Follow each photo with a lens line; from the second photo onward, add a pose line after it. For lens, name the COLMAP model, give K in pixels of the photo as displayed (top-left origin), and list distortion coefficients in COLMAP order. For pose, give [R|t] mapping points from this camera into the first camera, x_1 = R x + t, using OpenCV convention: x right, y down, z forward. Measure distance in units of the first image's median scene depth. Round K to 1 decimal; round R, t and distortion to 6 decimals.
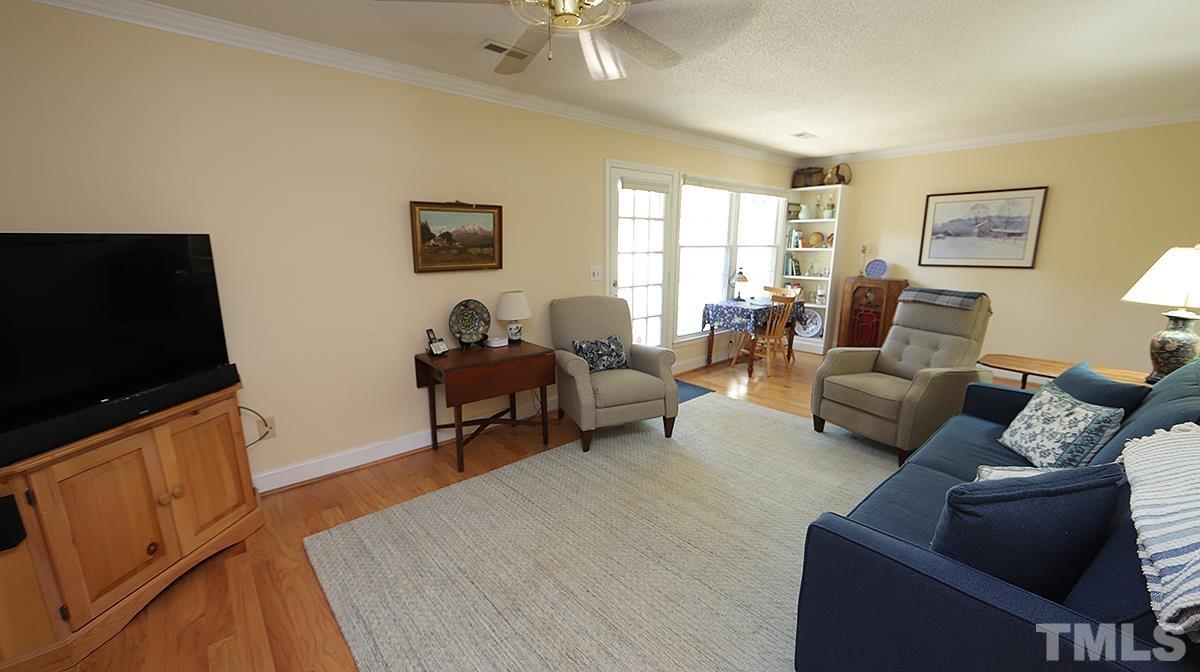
lens RADIAL K [[467.2, 0, 603.3], [0, 467.2, 338.9], [0, 0, 1]] dist [0.001399, 0.000131]
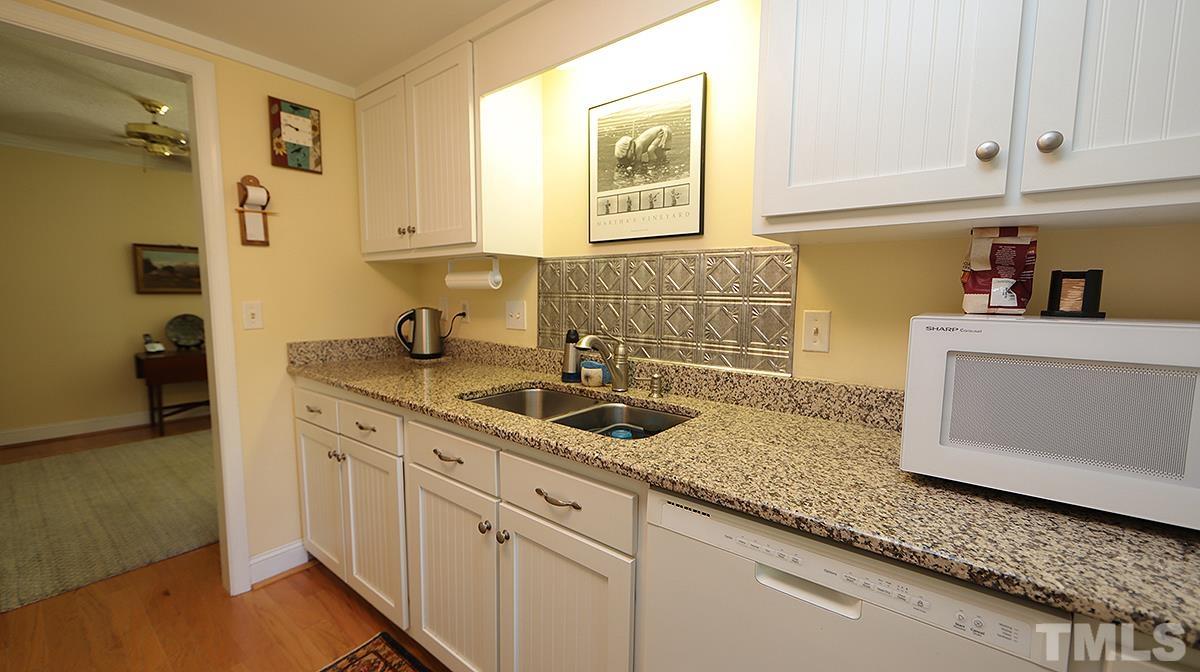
lens RADIAL K [[467.2, 0, 603.3], [0, 467.2, 338.9], [0, 0, 1]] dist [0.001399, 0.000131]
pose [[0.985490, -0.009681, 0.169459, 0.724424], [0.029358, 0.993046, -0.114004, 0.191131], [-0.167177, 0.117324, 0.978921, -0.578544]]
